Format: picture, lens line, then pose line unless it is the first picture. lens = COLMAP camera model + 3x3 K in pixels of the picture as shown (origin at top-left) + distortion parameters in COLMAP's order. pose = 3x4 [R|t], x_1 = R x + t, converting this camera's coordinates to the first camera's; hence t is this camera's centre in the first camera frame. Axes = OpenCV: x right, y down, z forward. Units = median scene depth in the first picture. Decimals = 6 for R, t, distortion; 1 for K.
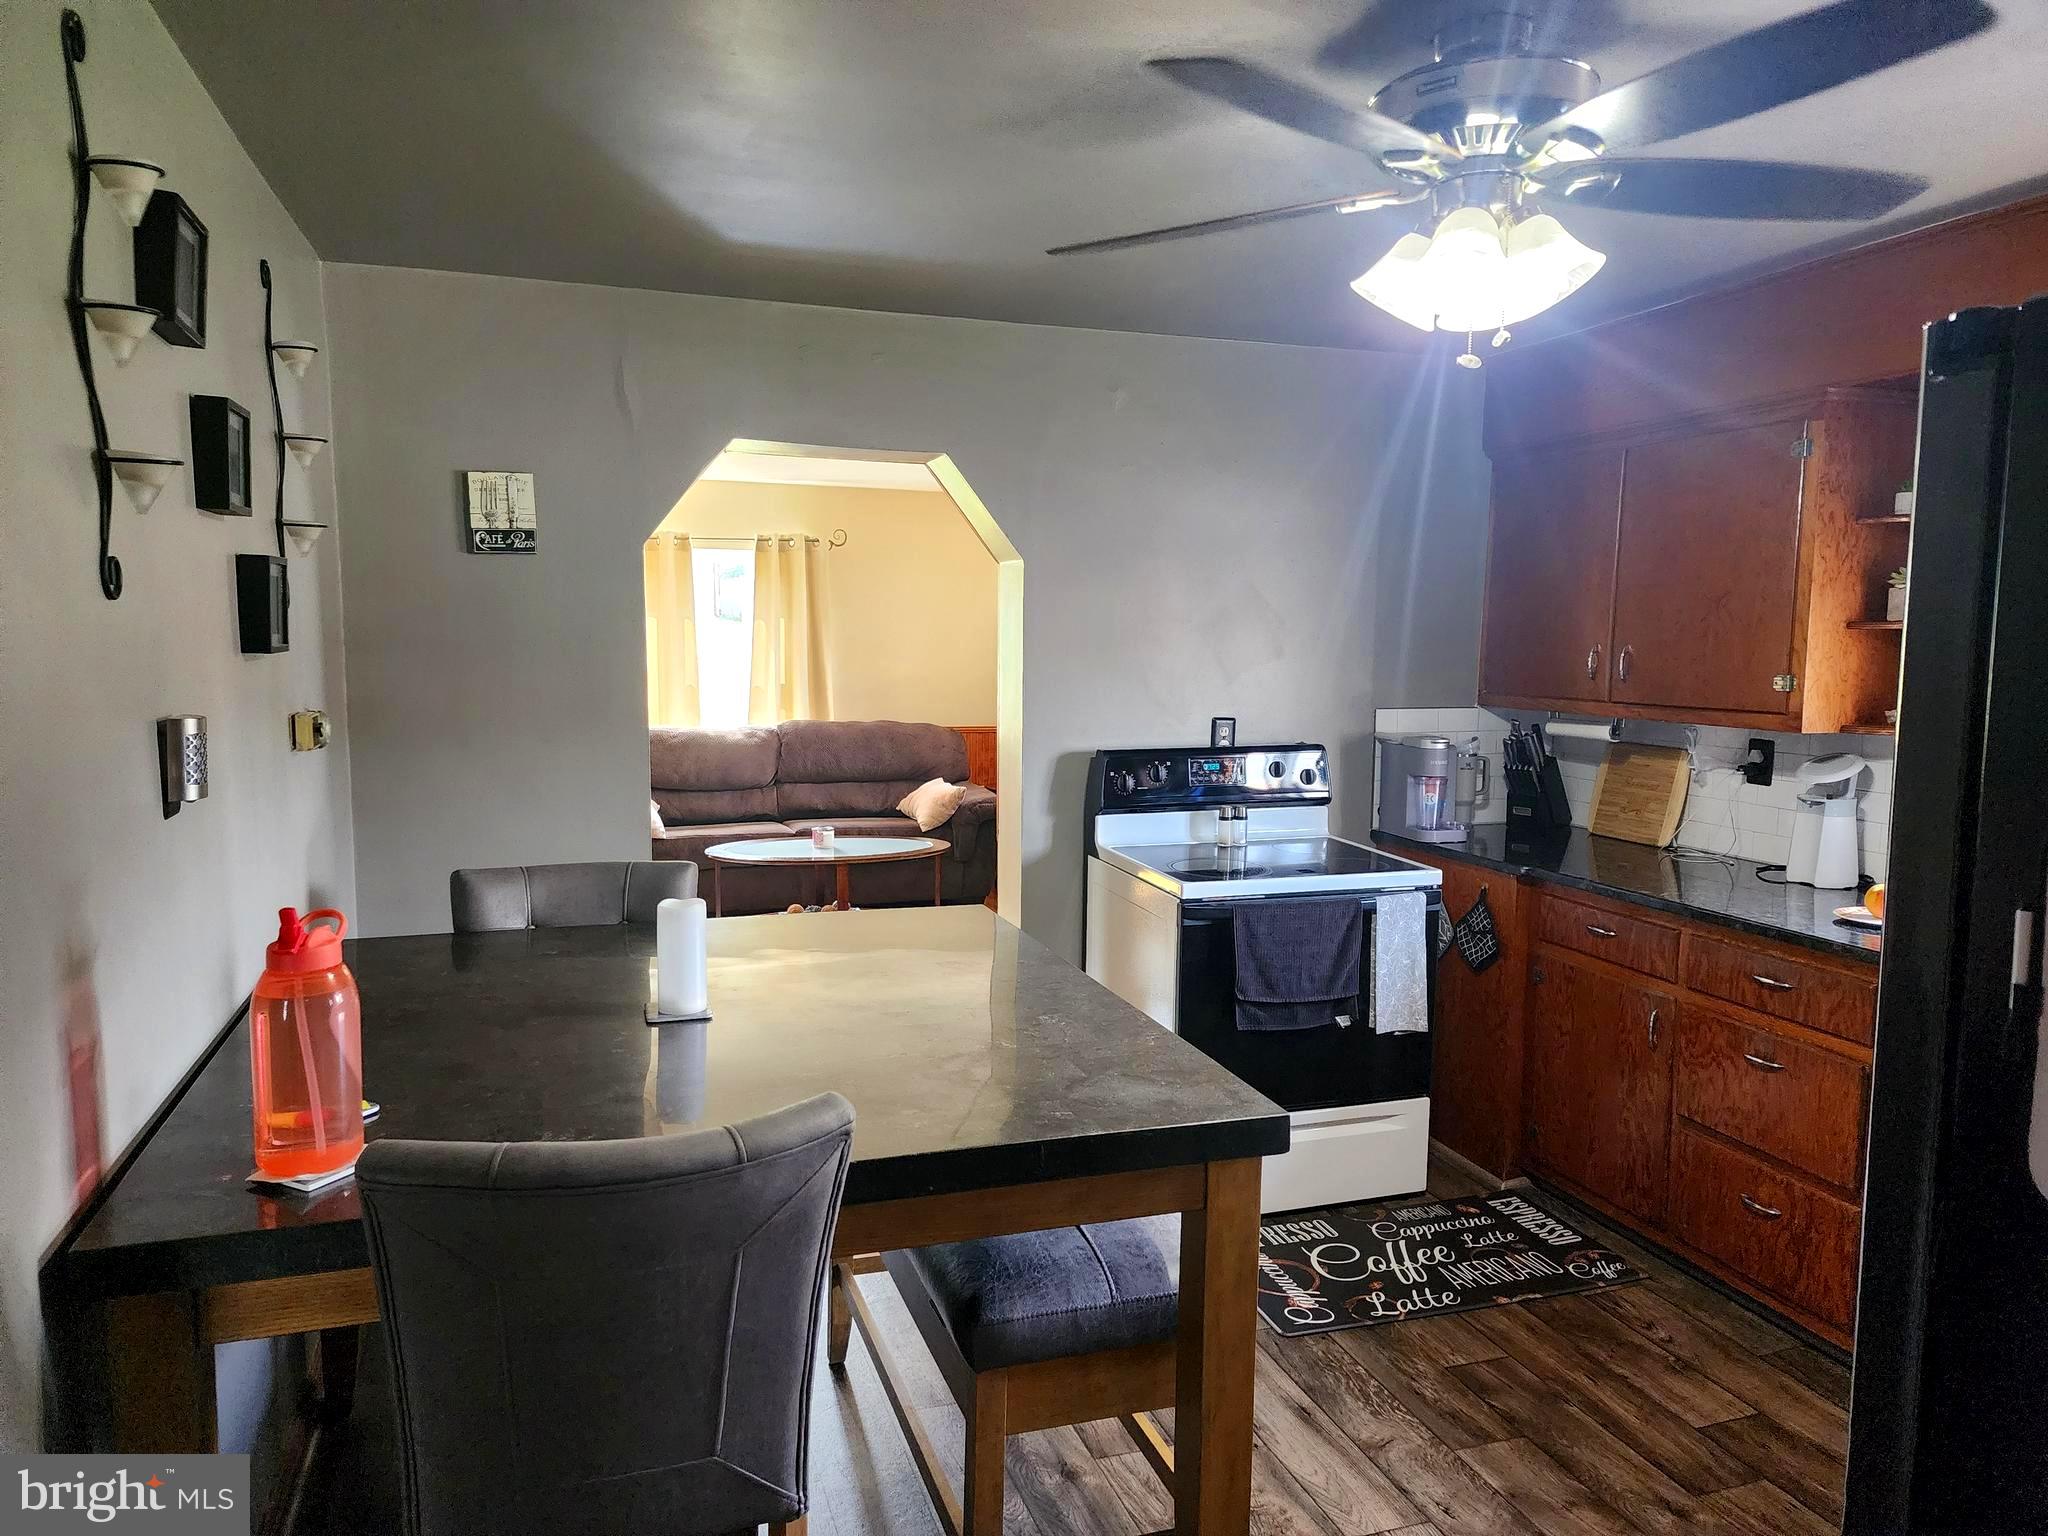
lens RADIAL K [[1357.9, 0, 1024.2], [0, 1357.9, 768.9], [0, 0, 1]] dist [0.064555, -0.063786]
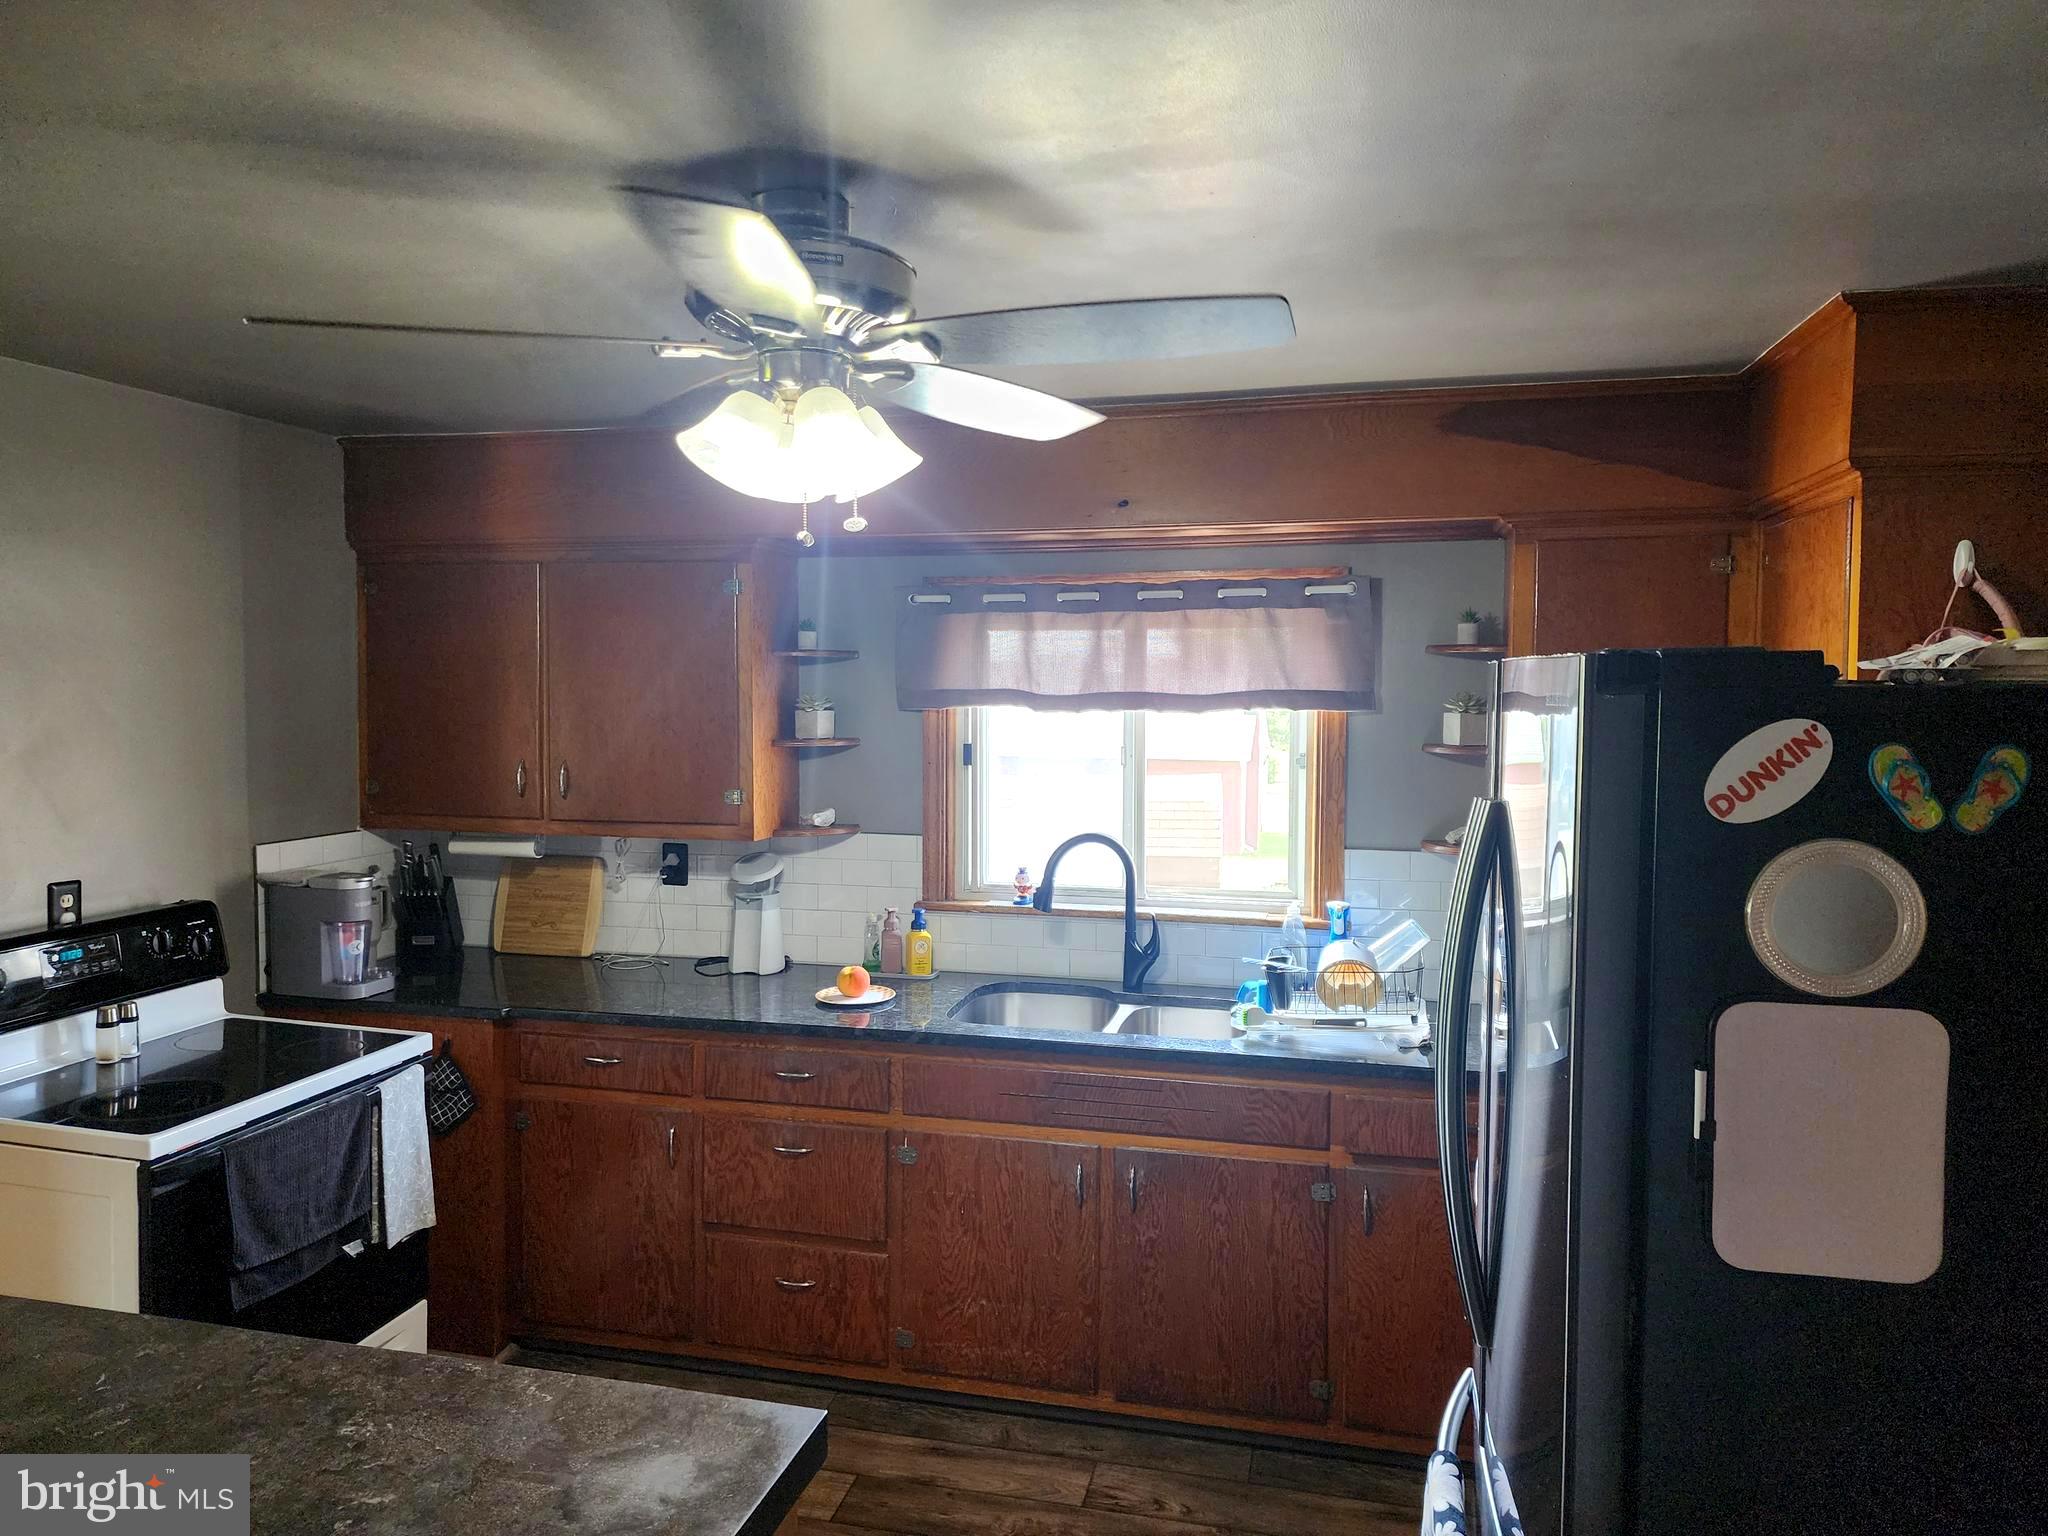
lens RADIAL K [[1357.9, 0, 1027.3], [0, 1357.9, 750.4], [0, 0, 1]] dist [0.064555, -0.063786]
pose [[0.537335, -0.047425, 0.842034, -0.226750], [0.085352, 0.996349, 0.001650, -0.077241], [-0.839039, 0.070983, 0.539422, 0.201343]]
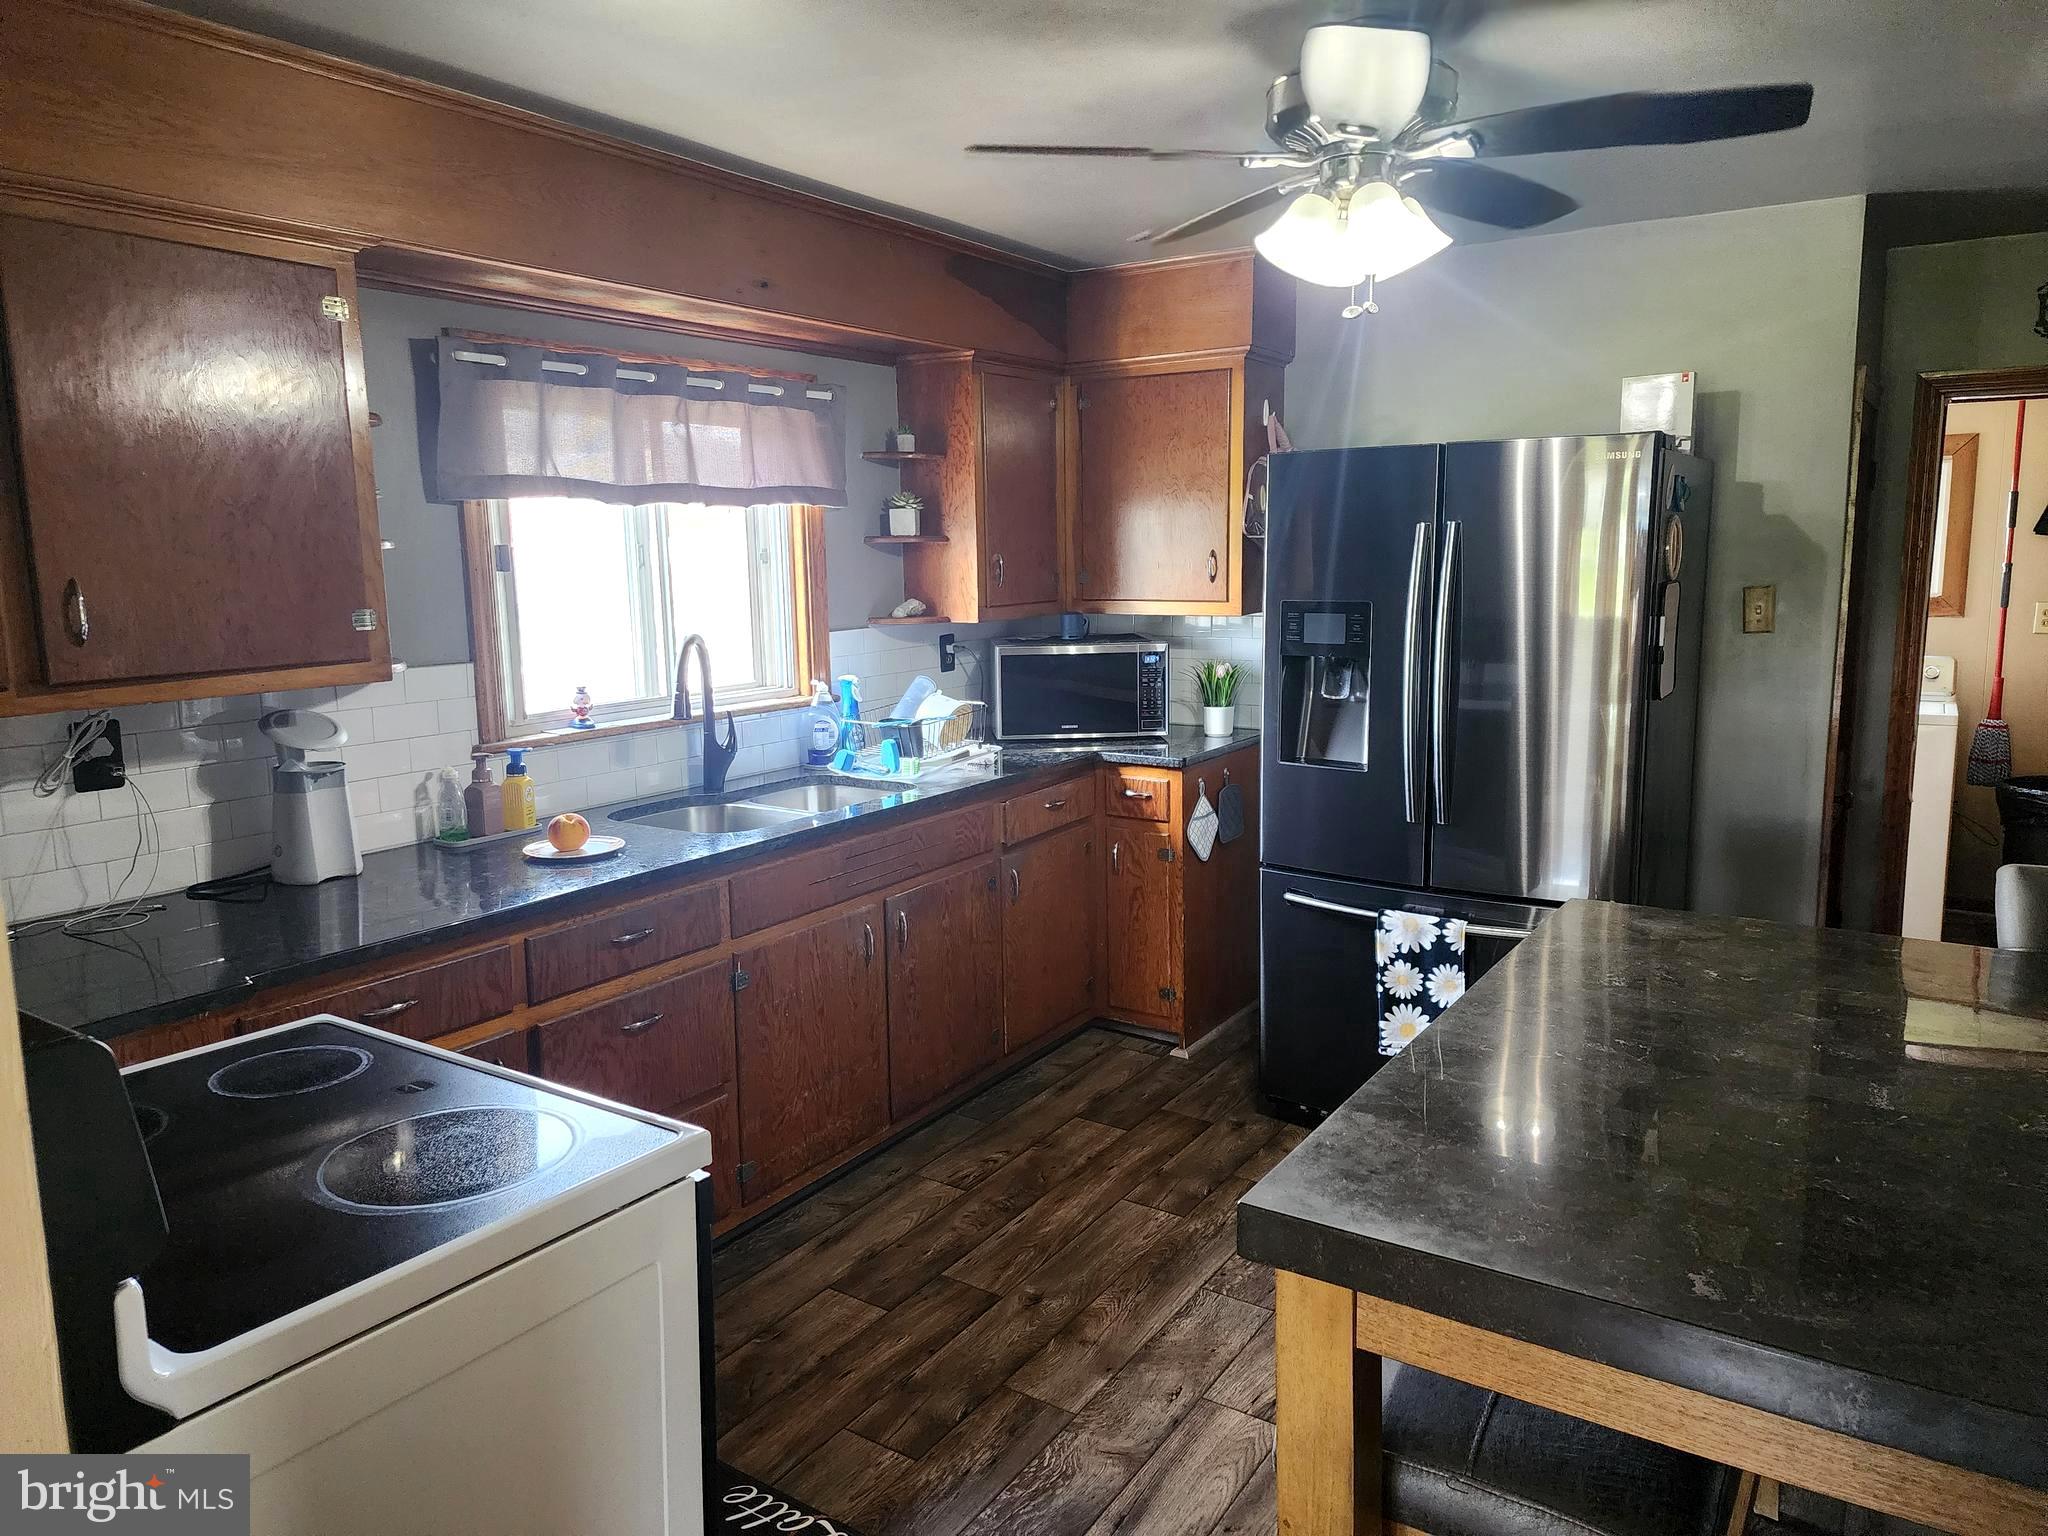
lens RADIAL K [[1357.9, 0, 1025.8], [0, 1357.9, 750.4], [0, 0, 1]] dist [0.064555, -0.063786]
pose [[-0.605086, -0.114405, 0.787898, -0.267501], [0.094063, 0.972418, 0.213435, -0.113910], [-0.790584, 0.203259, -0.577636, 1.105425]]
